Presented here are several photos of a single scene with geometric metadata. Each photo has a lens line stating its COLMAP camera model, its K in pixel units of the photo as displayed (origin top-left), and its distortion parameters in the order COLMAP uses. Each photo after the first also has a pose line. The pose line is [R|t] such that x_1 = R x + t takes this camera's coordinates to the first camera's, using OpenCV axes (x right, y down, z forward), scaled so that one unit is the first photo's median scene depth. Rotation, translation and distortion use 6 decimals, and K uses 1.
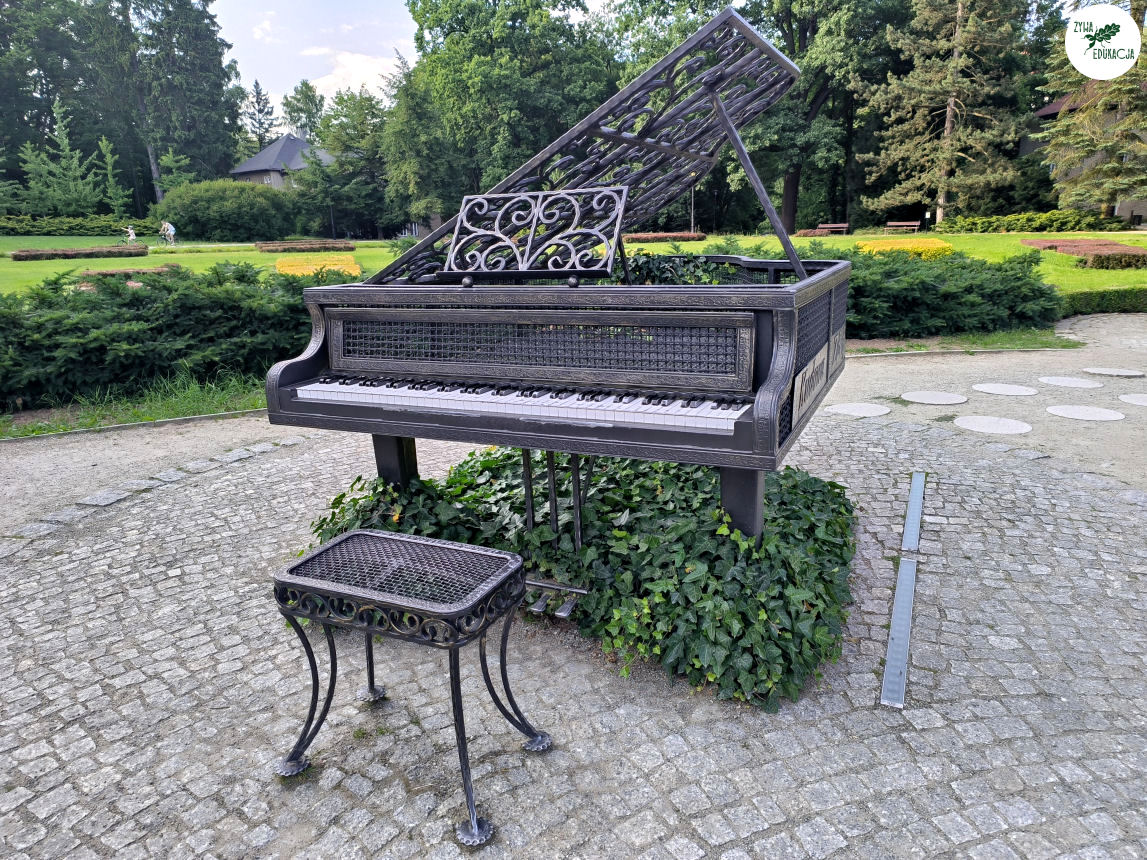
lens RADIAL K [[774.1, 0, 573.5], [0, 774.1, 430.0], [0, 0, 1]] dist [0.110850, -0.112724]
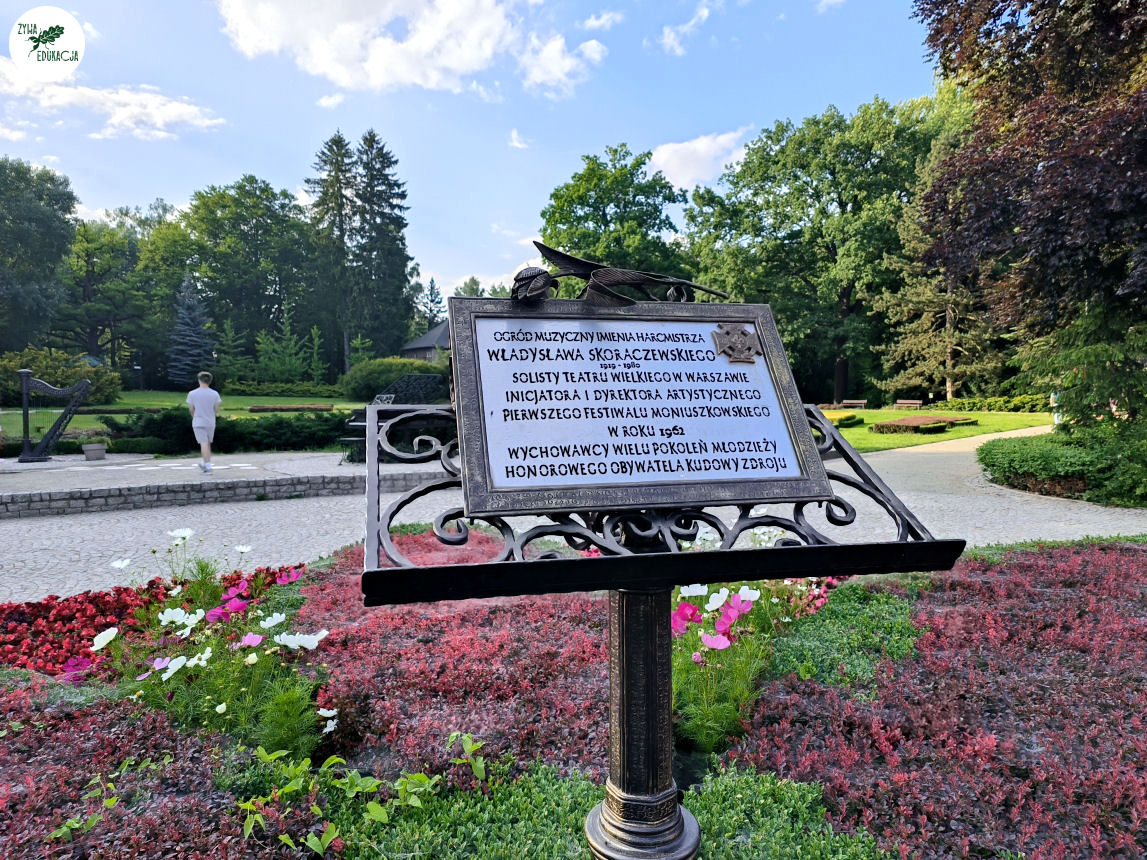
lens RADIAL K [[818.8, 0, 556.3], [0, 818.8, 403.7], [0, 0, 1]] dist [0.014314, 0.002150]
pose [[0.976398, 0.023864, -0.214659, 0.113285], [-0.074228, 0.970415, -0.229751, 0.049358], [0.202825, 0.240262, 0.949282, -0.210950]]
